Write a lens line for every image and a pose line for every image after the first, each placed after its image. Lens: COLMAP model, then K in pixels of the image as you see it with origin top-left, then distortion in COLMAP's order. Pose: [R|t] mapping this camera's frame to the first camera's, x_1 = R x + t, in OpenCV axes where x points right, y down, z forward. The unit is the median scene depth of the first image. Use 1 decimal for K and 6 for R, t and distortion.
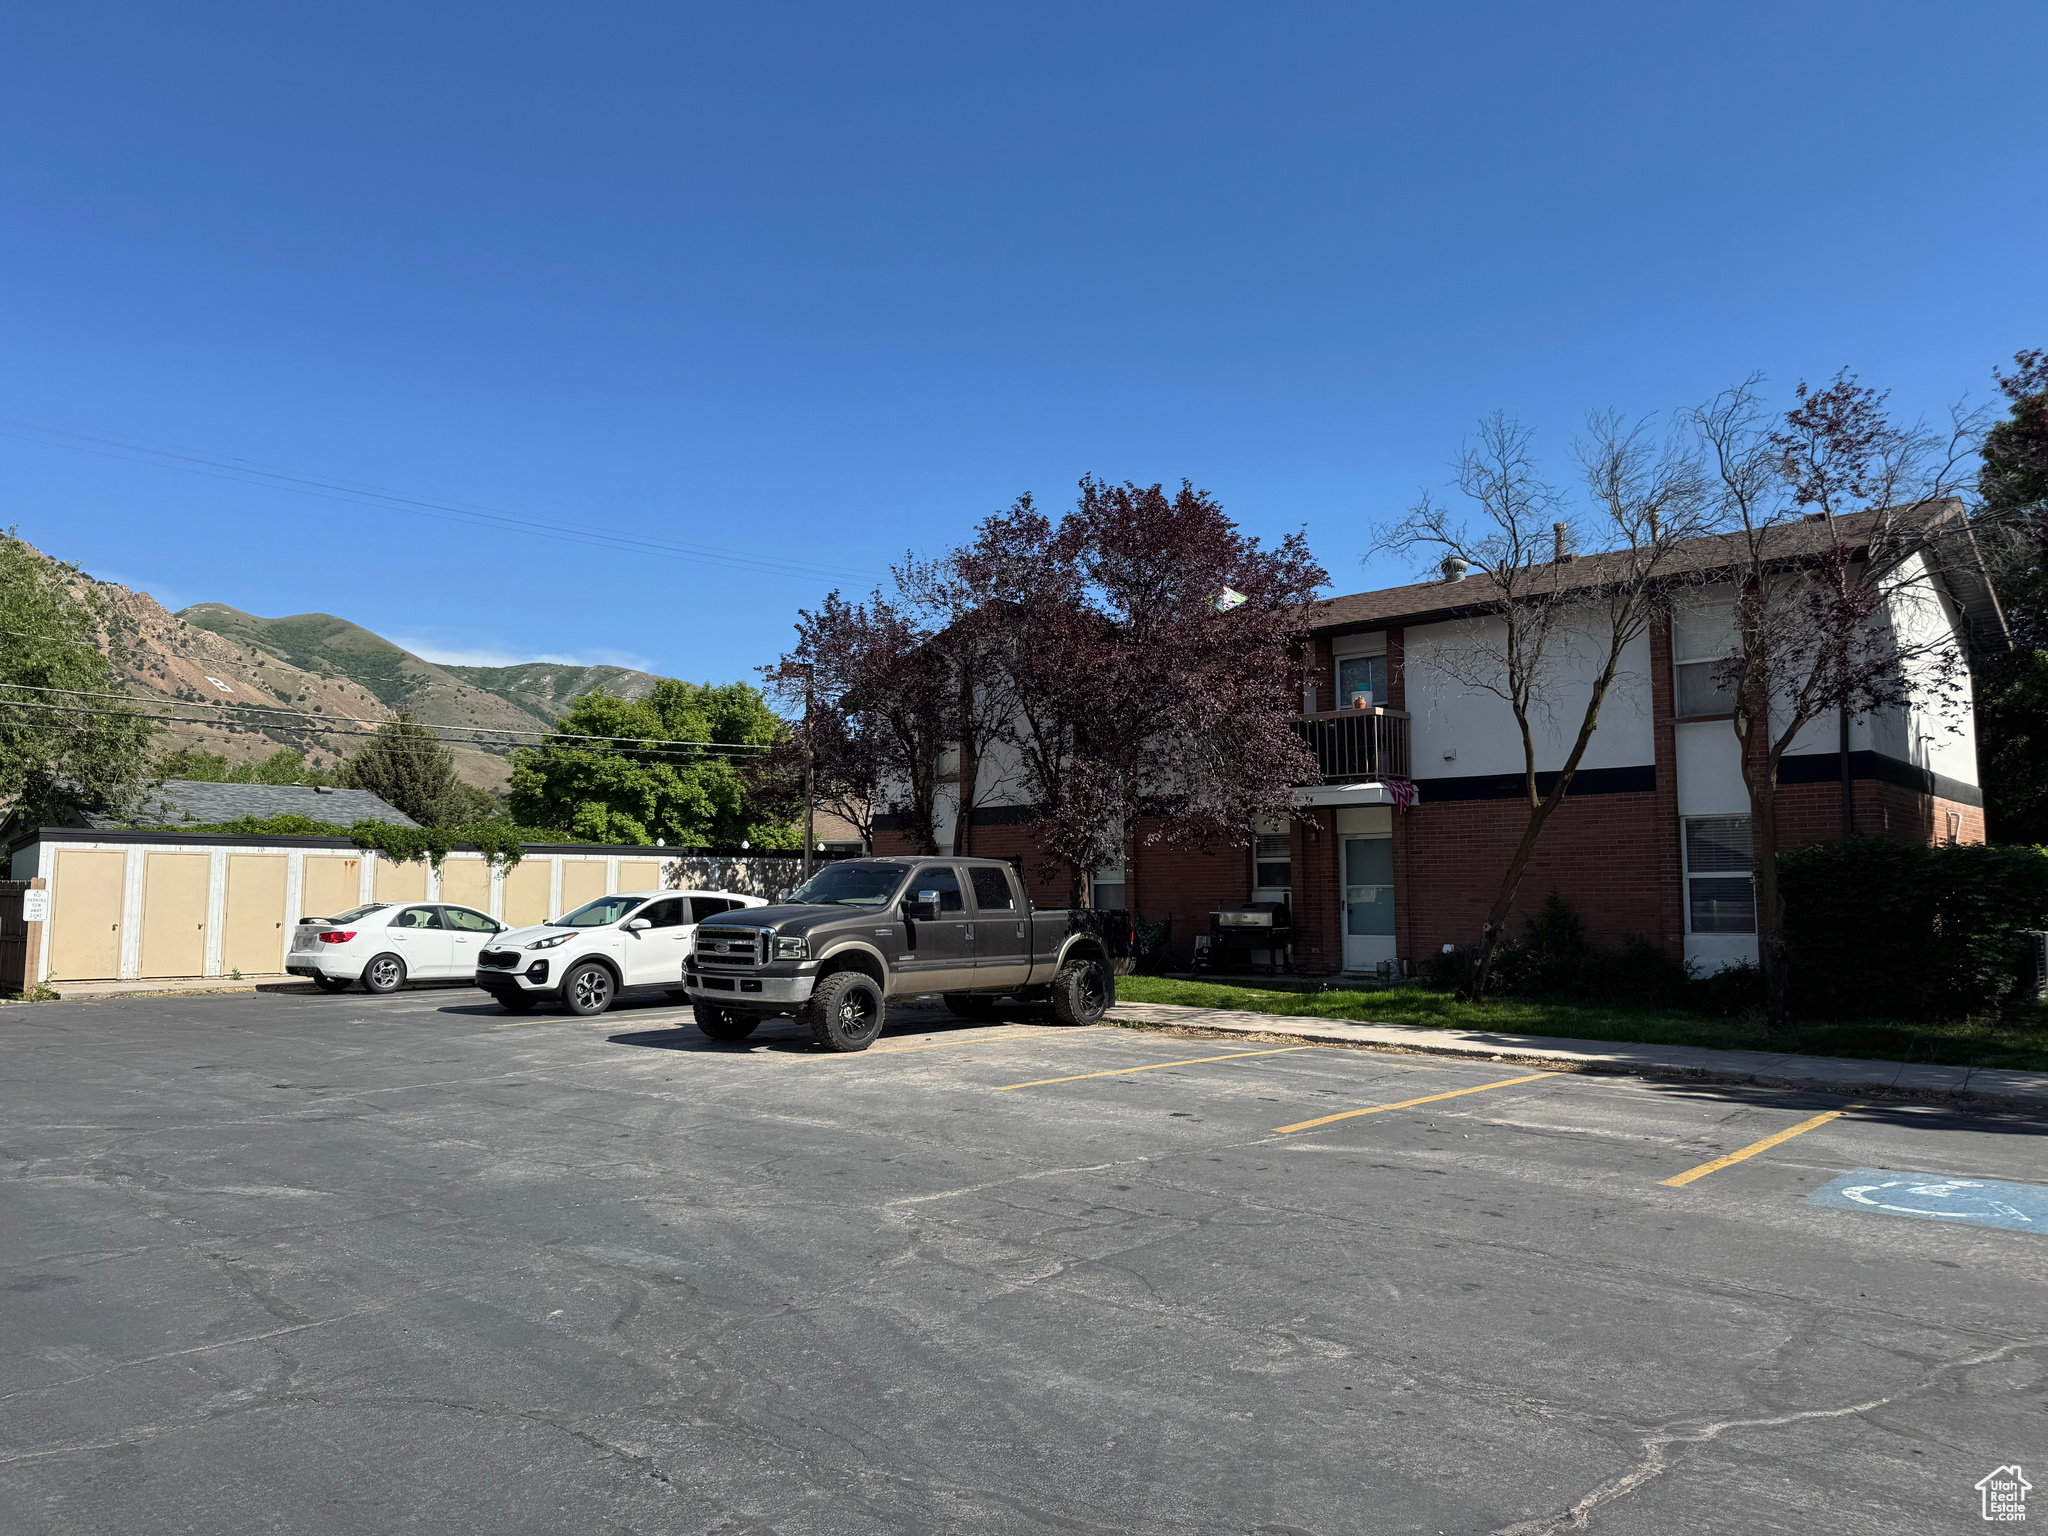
lens RADIAL K [[1452.4, 0, 1032.0], [0, 1452.4, 765.6], [0, 0, 1]] dist [0.002115, -0.001034]
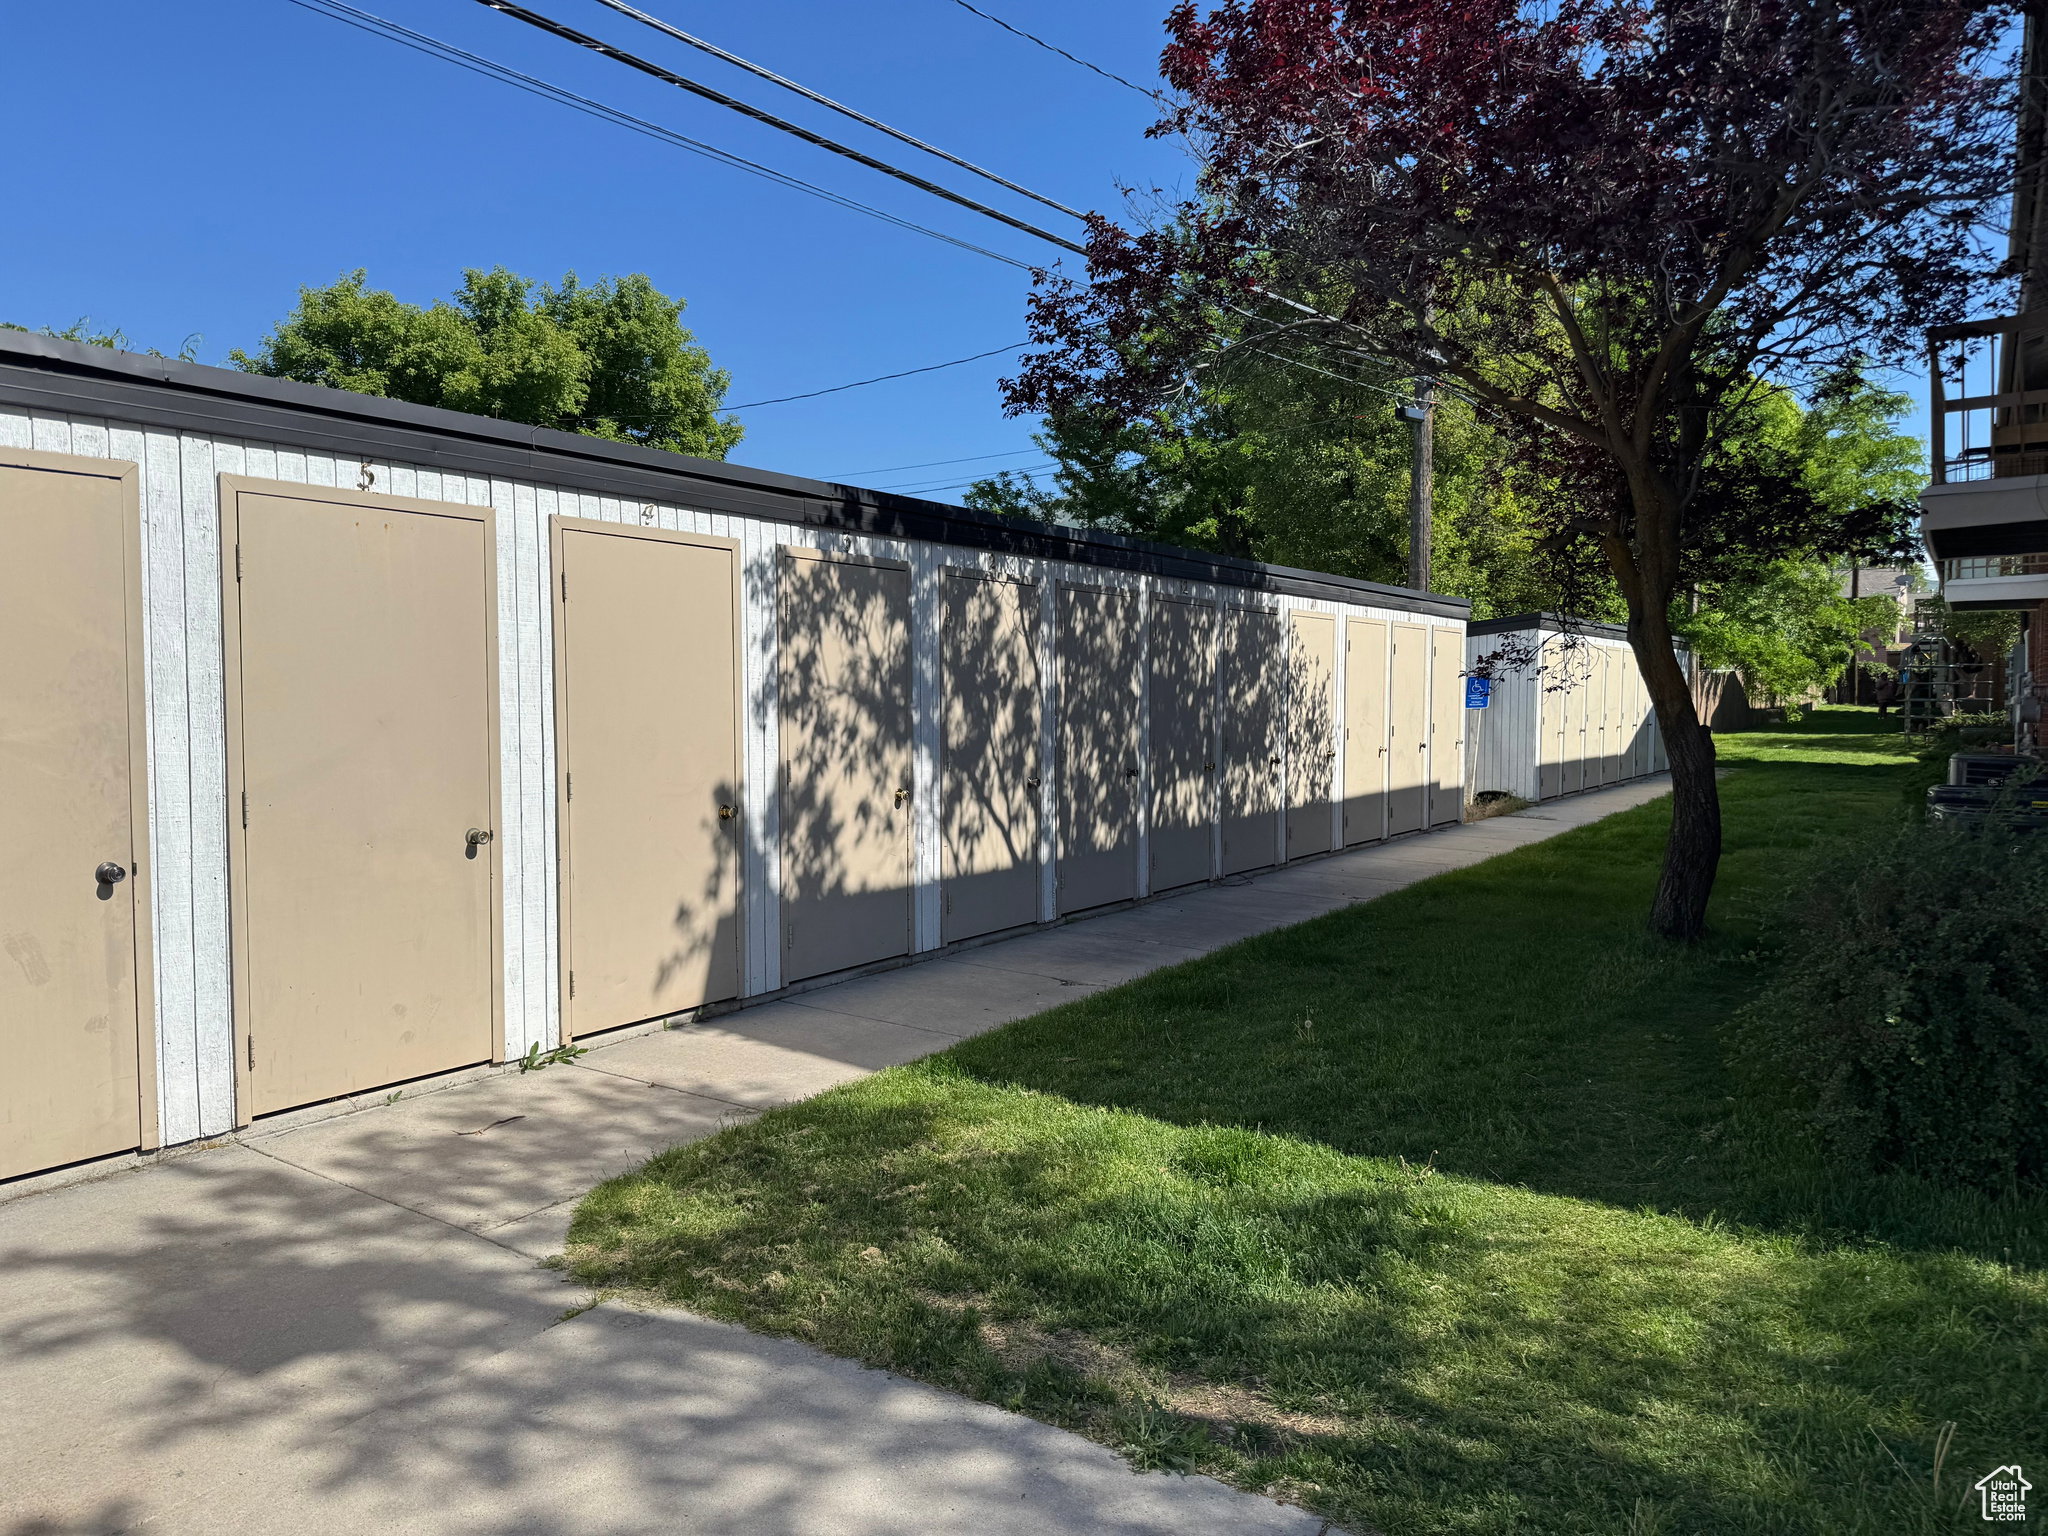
lens RADIAL K [[1452.4, 0, 1016.5], [0, 1452.4, 772.0], [0, 0, 1]] dist [0.002115, -0.001034]
pose [[0.989995, 0.004672, 0.141025, -0.232426], [-0.025602, 0.988810, 0.146965, 0.063262], [-0.138761, -0.149105, 0.979037, 0.742693]]
